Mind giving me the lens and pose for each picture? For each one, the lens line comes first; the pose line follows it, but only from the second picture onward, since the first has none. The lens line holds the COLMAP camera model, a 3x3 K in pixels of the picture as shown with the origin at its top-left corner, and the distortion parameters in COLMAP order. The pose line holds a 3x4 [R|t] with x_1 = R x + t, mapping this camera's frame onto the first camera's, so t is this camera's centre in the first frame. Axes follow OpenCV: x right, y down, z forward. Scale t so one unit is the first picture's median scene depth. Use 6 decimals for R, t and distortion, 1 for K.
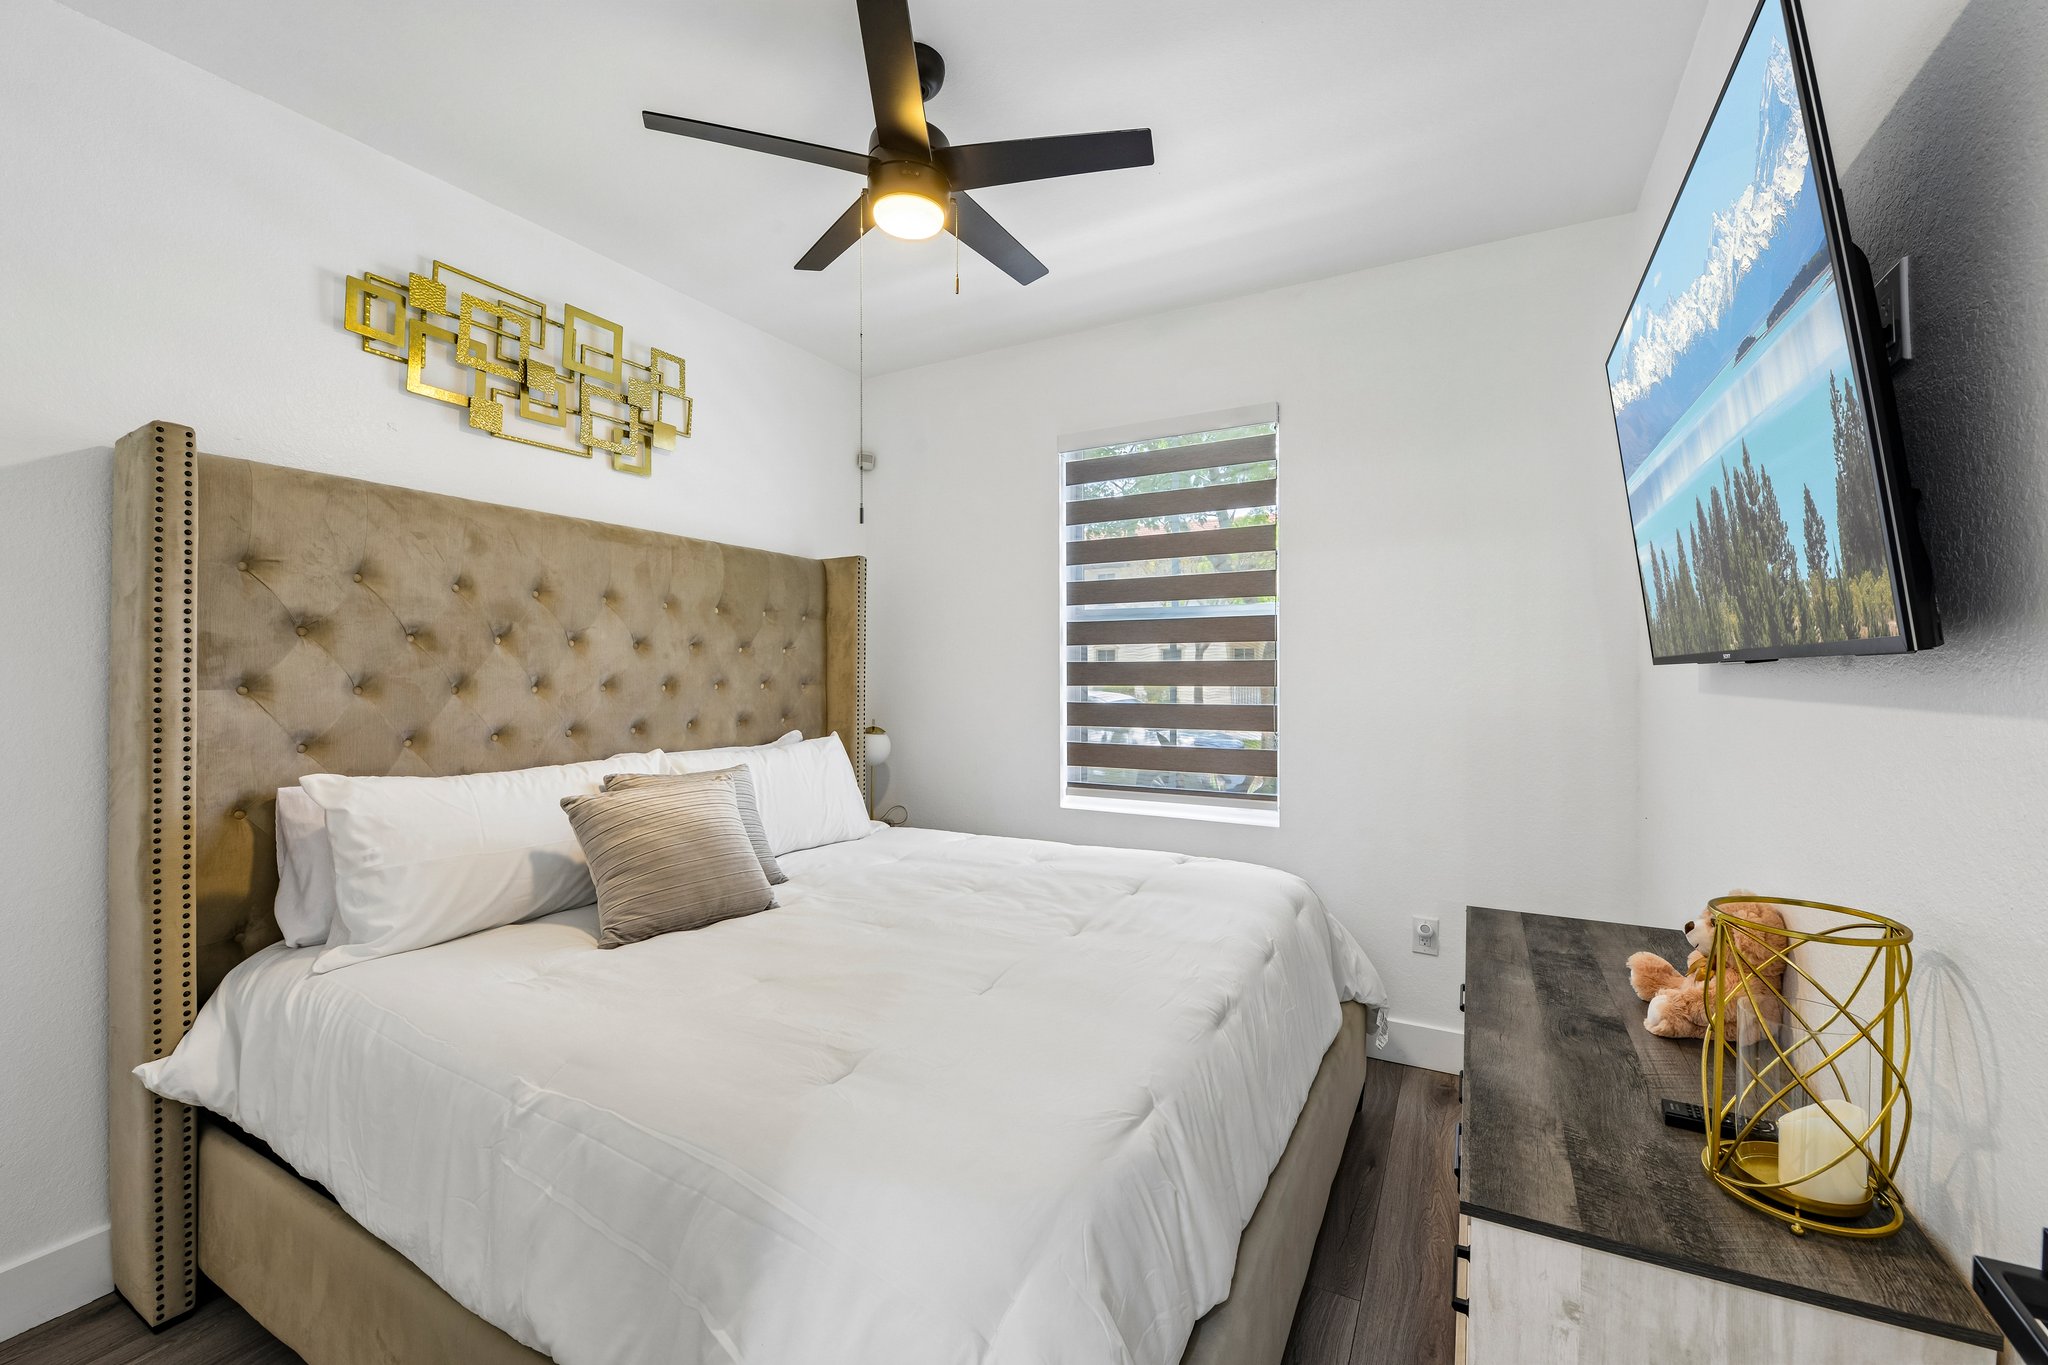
lens RADIAL K [[835.5, 0, 1023.9], [0, 835.5, 684.8], [0, 0, 1]] dist [-0.004839, -0.000974]
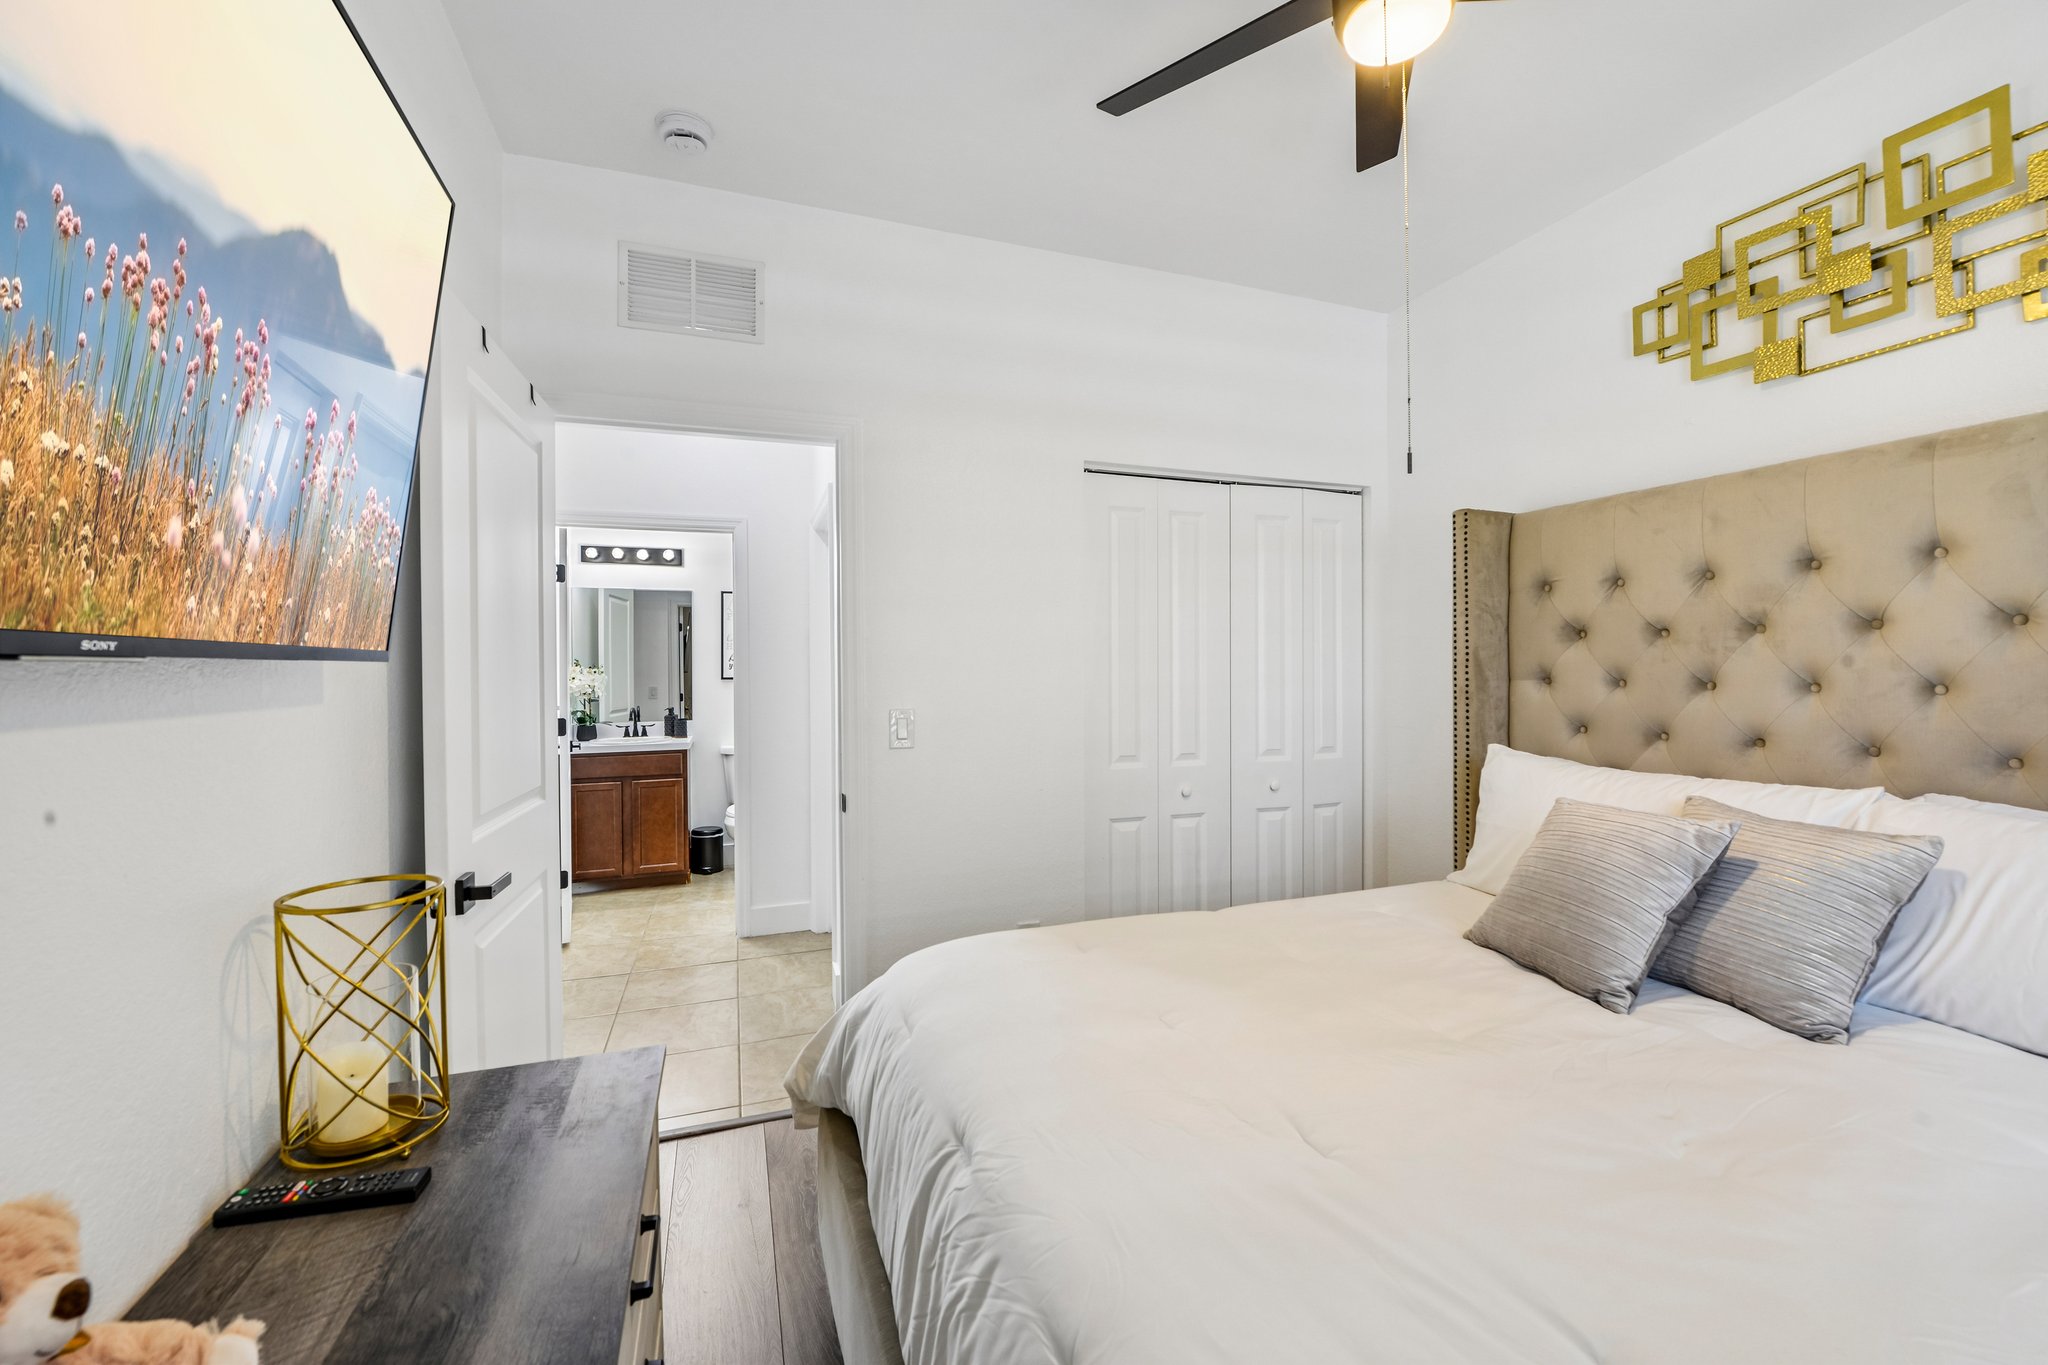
lens RADIAL K [[835.5, 0, 1029.6], [0, 835.5, 682.5], [0, 0, 1]] dist [-0.004839, -0.000974]
pose [[-0.651720, 0.014328, -0.758324, 0.504354], [-0.004336, 0.999735, 0.022616, -0.014983], [0.758447, 0.018027, -0.651485, 1.020689]]
